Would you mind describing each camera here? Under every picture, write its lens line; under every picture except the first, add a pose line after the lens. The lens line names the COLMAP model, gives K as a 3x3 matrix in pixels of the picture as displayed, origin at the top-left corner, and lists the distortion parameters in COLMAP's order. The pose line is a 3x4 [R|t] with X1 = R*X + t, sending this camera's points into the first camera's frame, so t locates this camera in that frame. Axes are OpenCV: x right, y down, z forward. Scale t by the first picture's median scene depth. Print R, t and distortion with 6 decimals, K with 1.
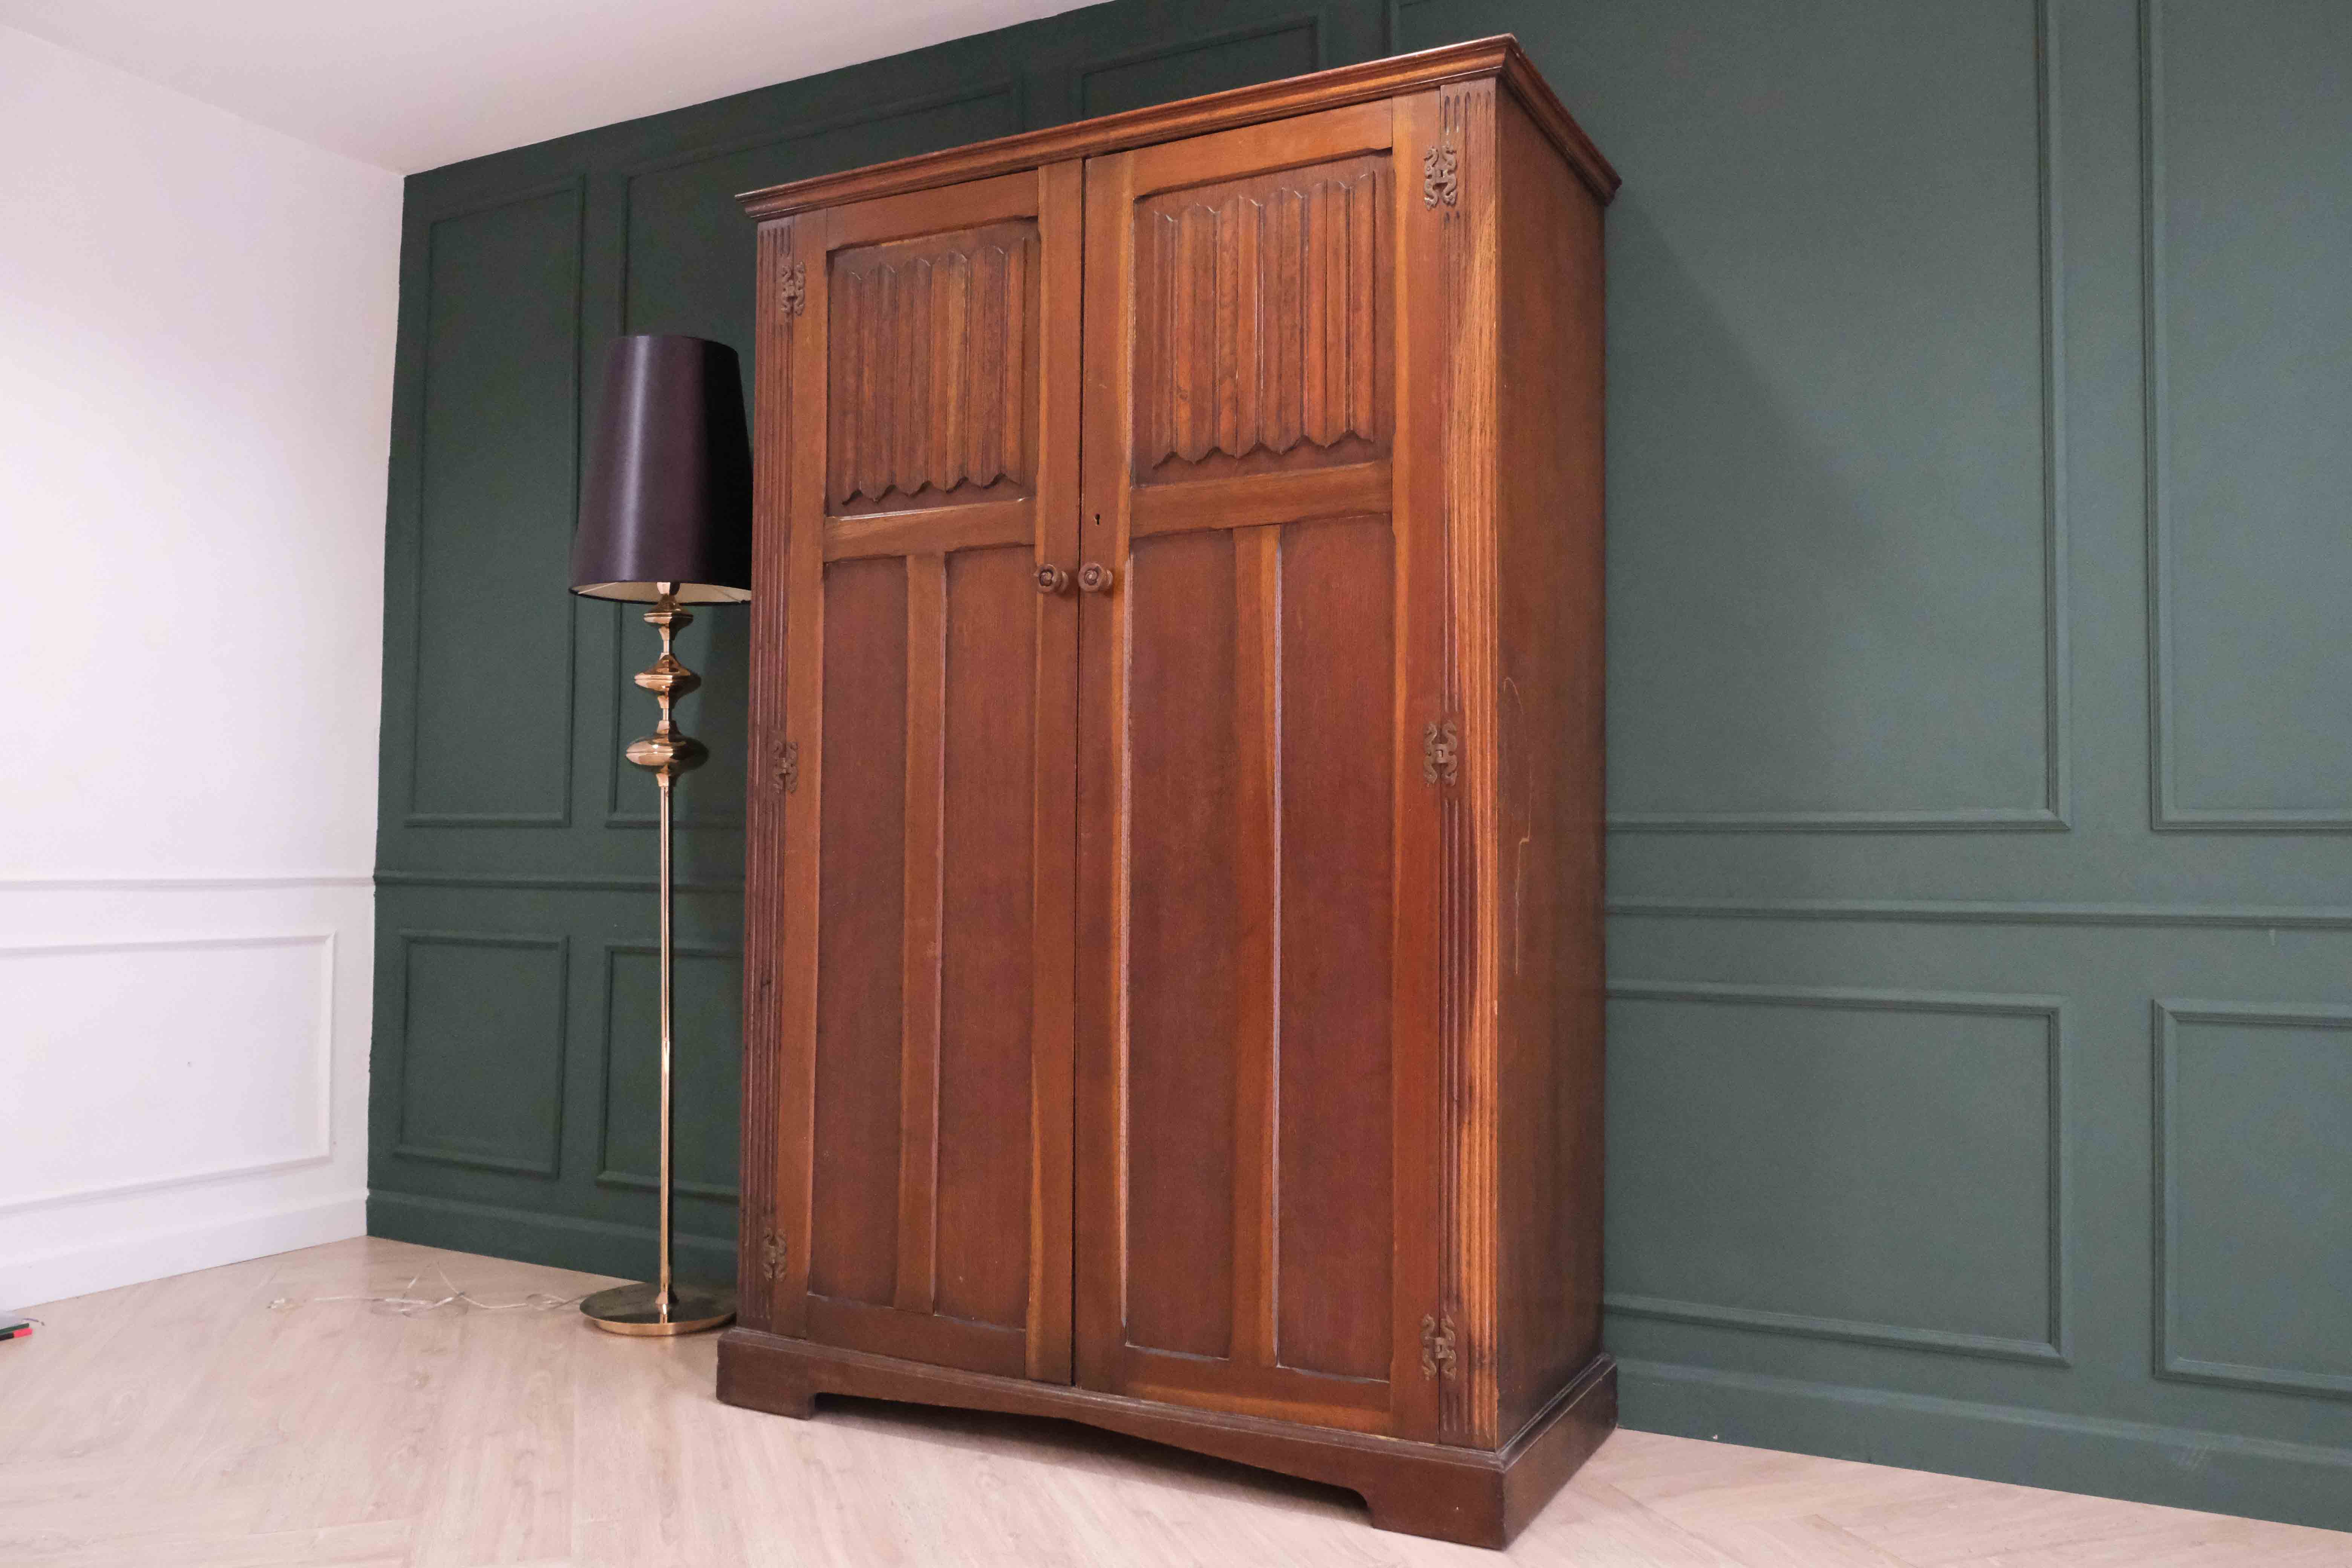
lens RADIAL K [[1825.8, 0, 1176.0], [0, 1825.8, 784.0], [0, 0, 1]] dist [-0.046637, 0.047905]
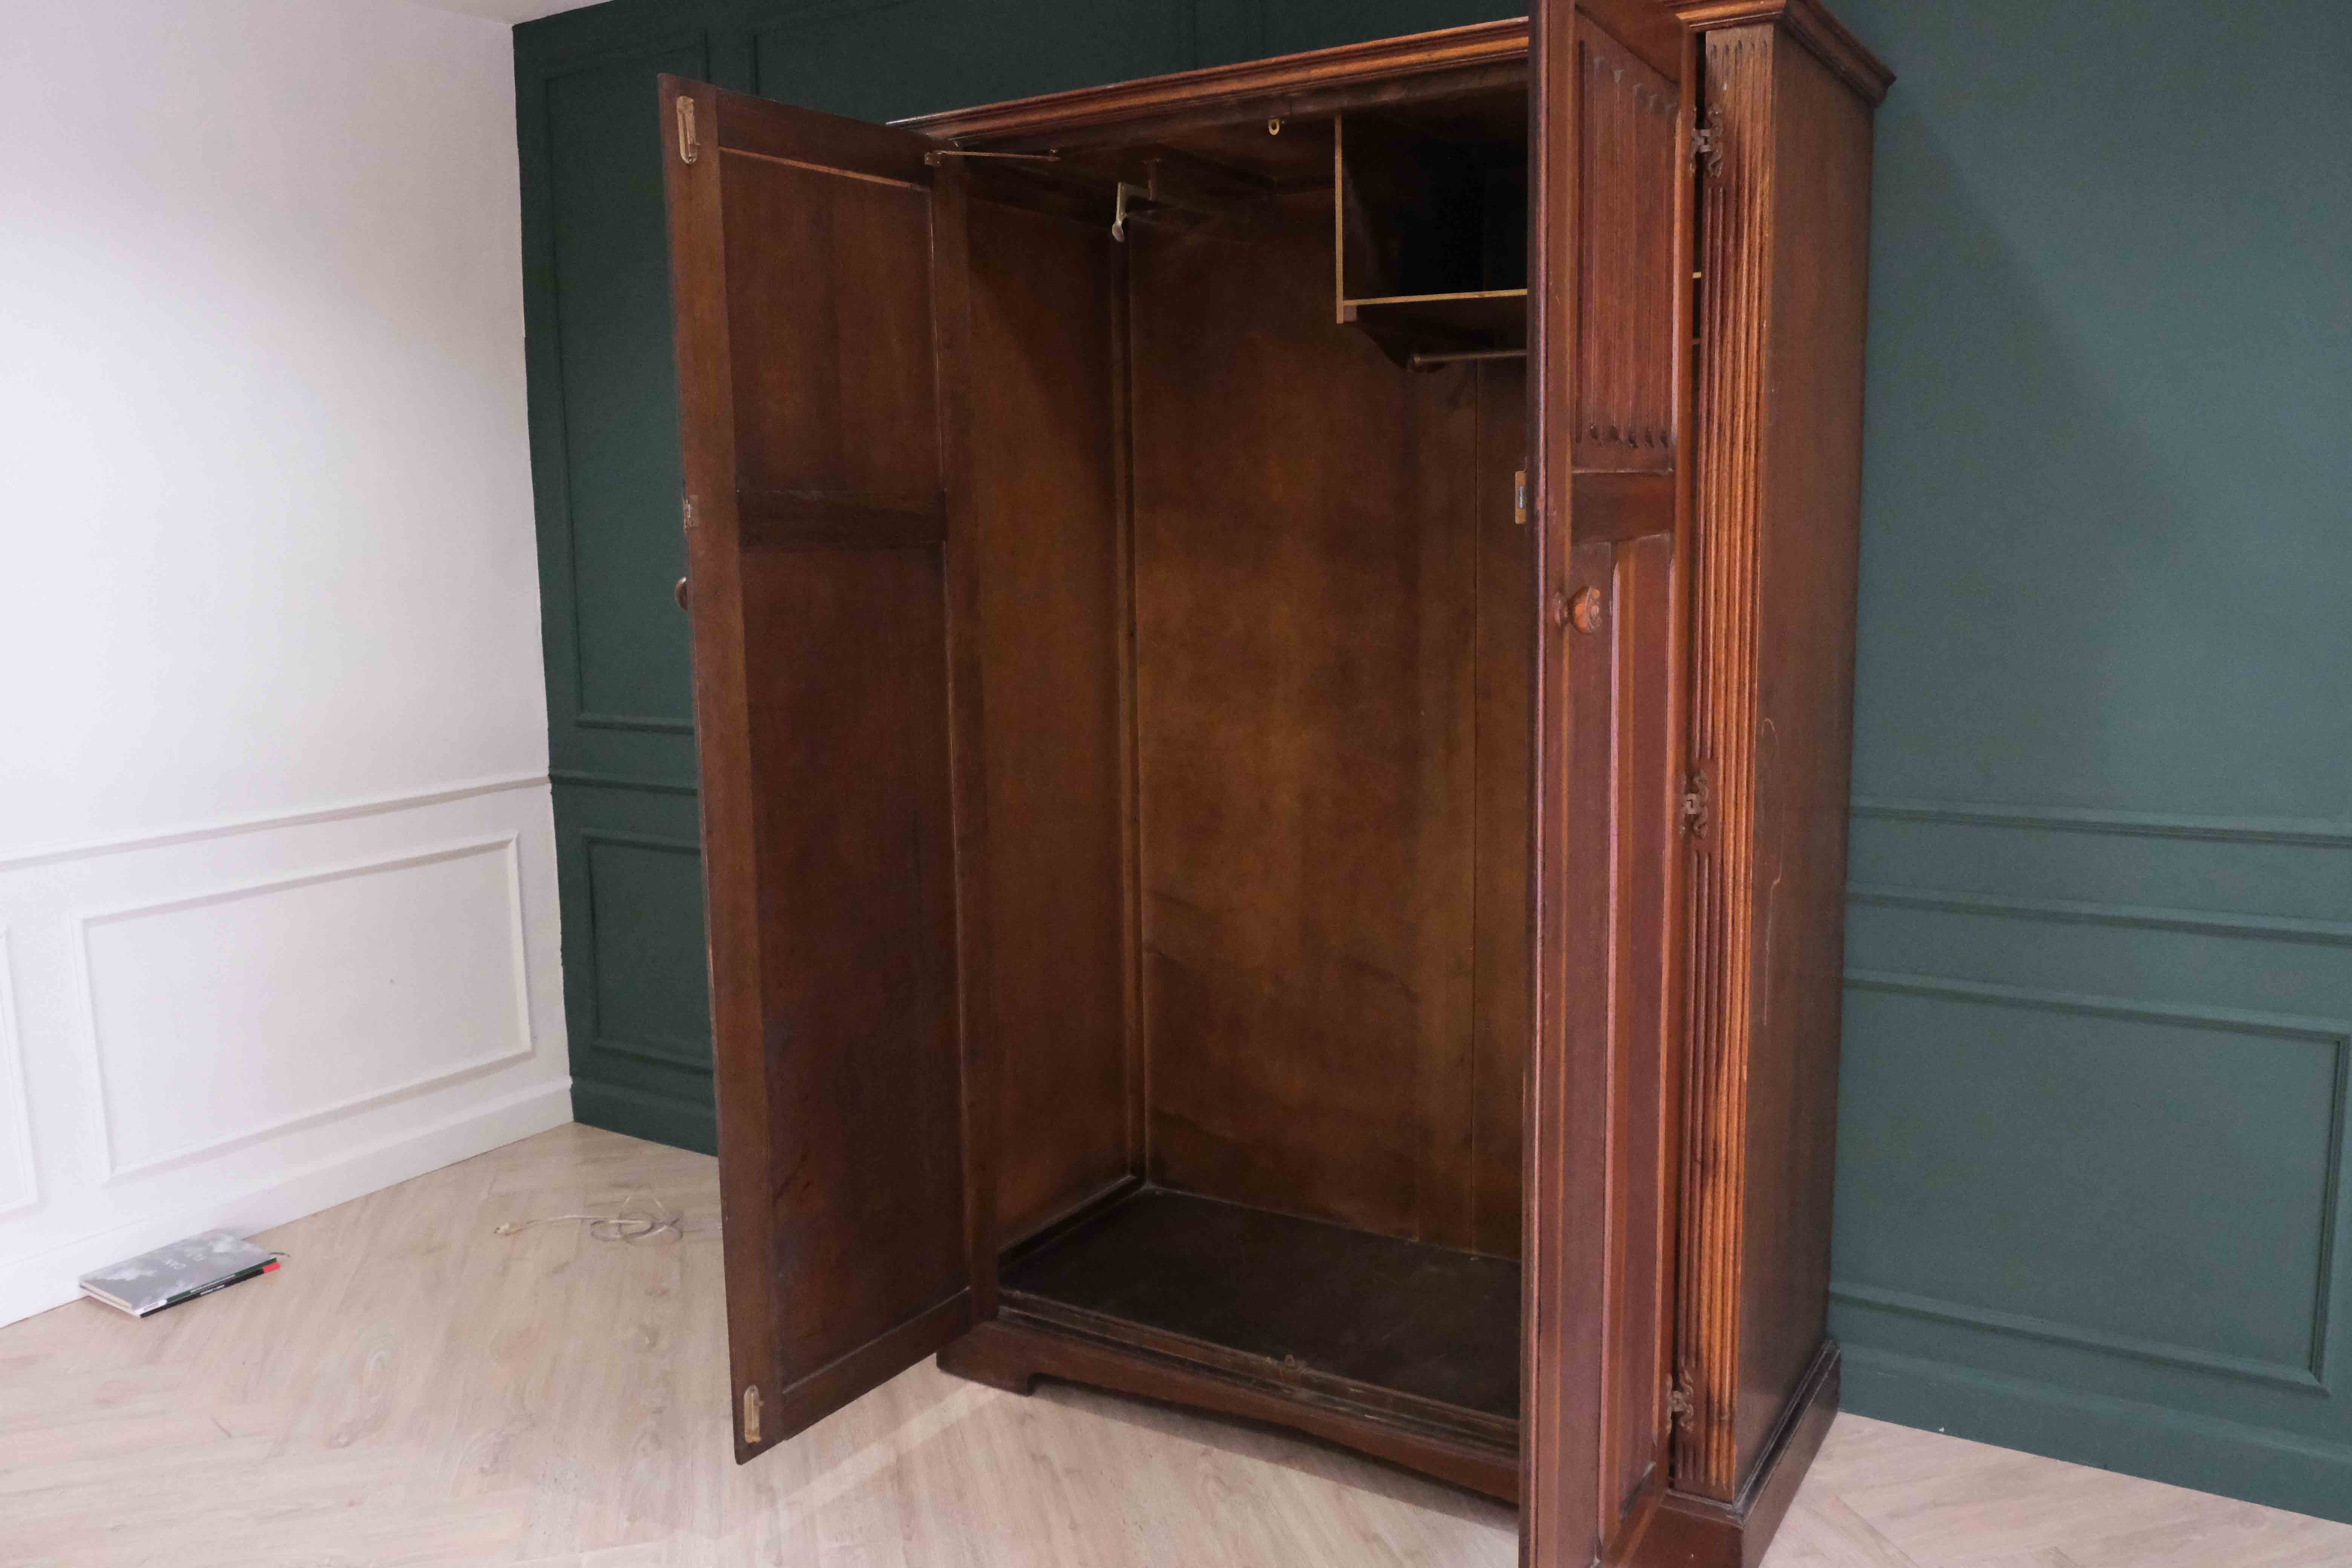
lens RADIAL K [[1814.4, 0, 1176.0], [0, 1814.4, 784.0], [0, 0, 1]] dist [-0.014320, -0.008421]
pose [[0.997396, -0.015106, -0.070522, -0.044460], [0.027801, 0.982780, 0.182674, -0.177687], [0.066548, -0.184159, 0.980641, 0.071252]]
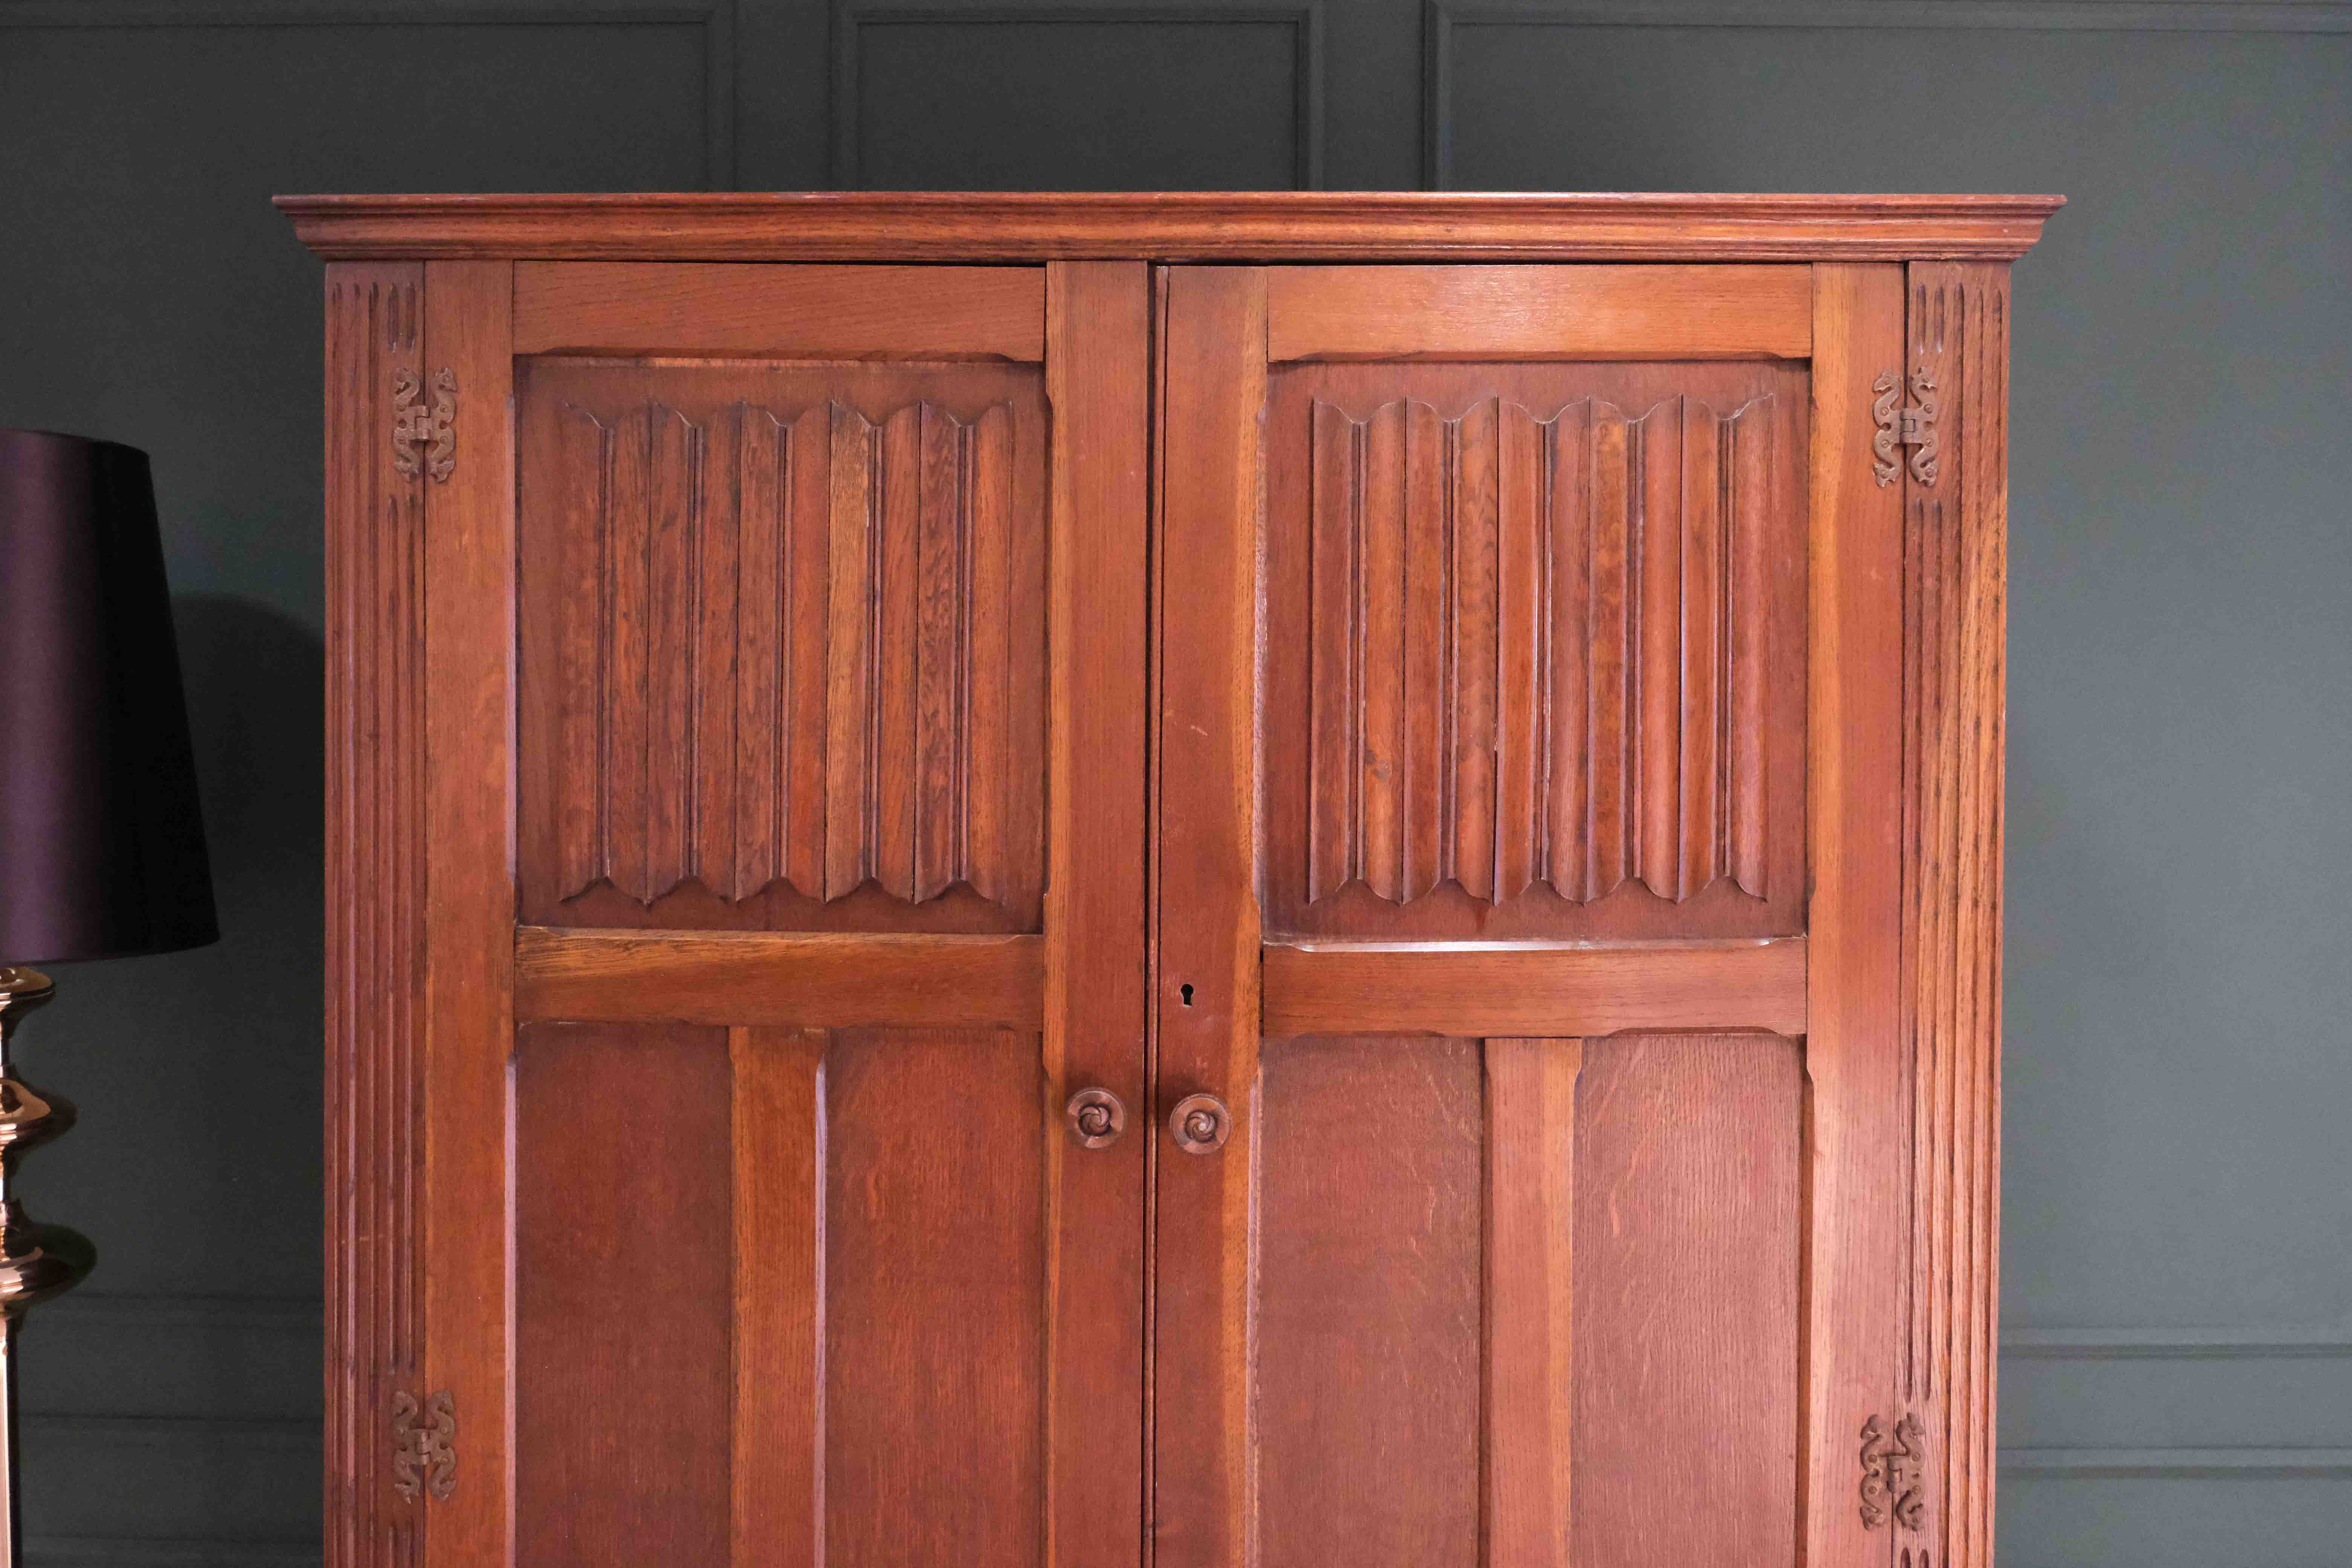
lens RADIAL K [[1825.8, 0, 1176.0], [0, 1825.8, 784.0], [0, 0, 1]] dist [-0.046637, 0.047905]
pose [[0.895279, -0.005544, 0.445472, -0.266889], [-0.016446, 0.998830, 0.045482, -0.222398], [-0.445203, -0.048045, 0.894140, 0.538879]]
